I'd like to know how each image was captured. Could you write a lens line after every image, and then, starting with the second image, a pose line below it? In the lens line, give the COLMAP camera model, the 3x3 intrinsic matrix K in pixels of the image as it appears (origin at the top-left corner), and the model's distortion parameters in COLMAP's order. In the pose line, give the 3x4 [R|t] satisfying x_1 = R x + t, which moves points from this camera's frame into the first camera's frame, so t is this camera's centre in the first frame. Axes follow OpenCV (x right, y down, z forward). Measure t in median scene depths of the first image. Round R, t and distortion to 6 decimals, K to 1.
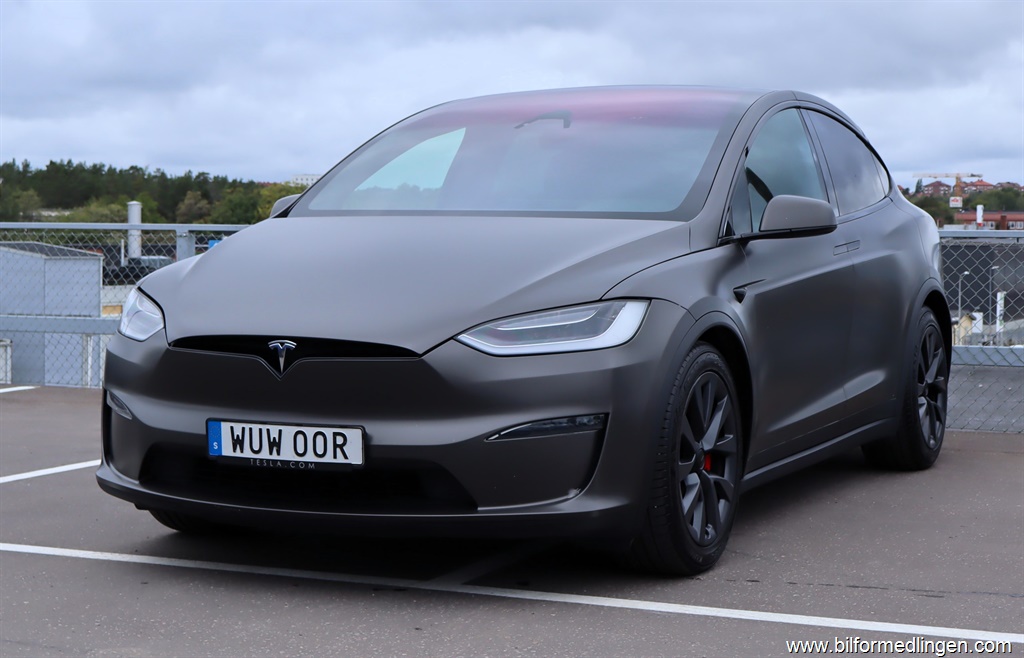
lens RADIAL K [[1911.9, 0, 513.0], [0, 1911.9, 331.6], [0, 0, 1]] dist [0.019453, 0.000000]
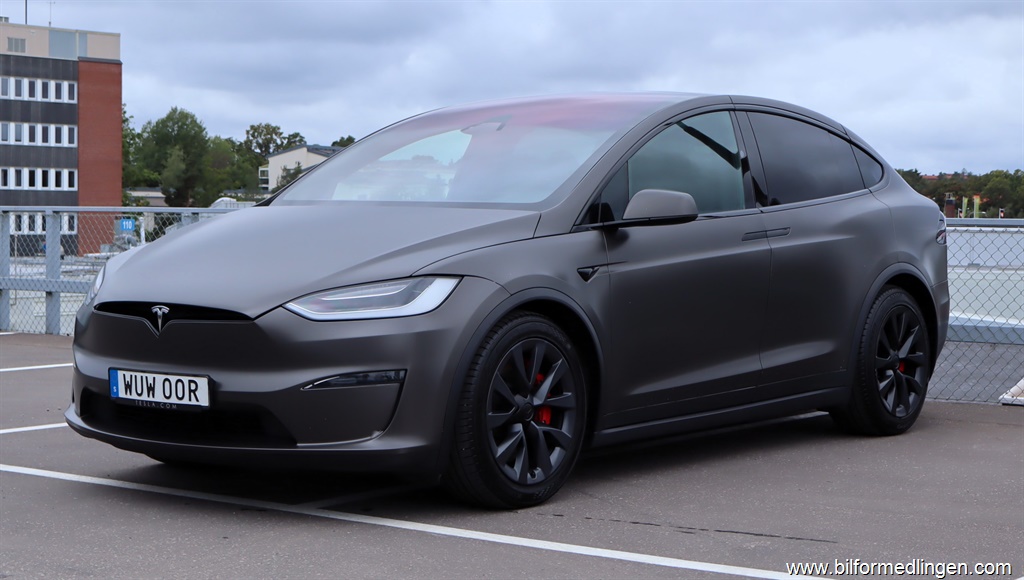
lens RADIAL K [[1849.1, 0, 511.0], [0, 1849.1, 288.8], [0, 0, 1]] dist [0.033723, 0.000000]
pose [[0.974893, 0.011233, -0.222392, 0.372069], [-0.014045, 0.999840, -0.011066, 0.003535], [0.222232, 0.013912, 0.974895, -0.130113]]
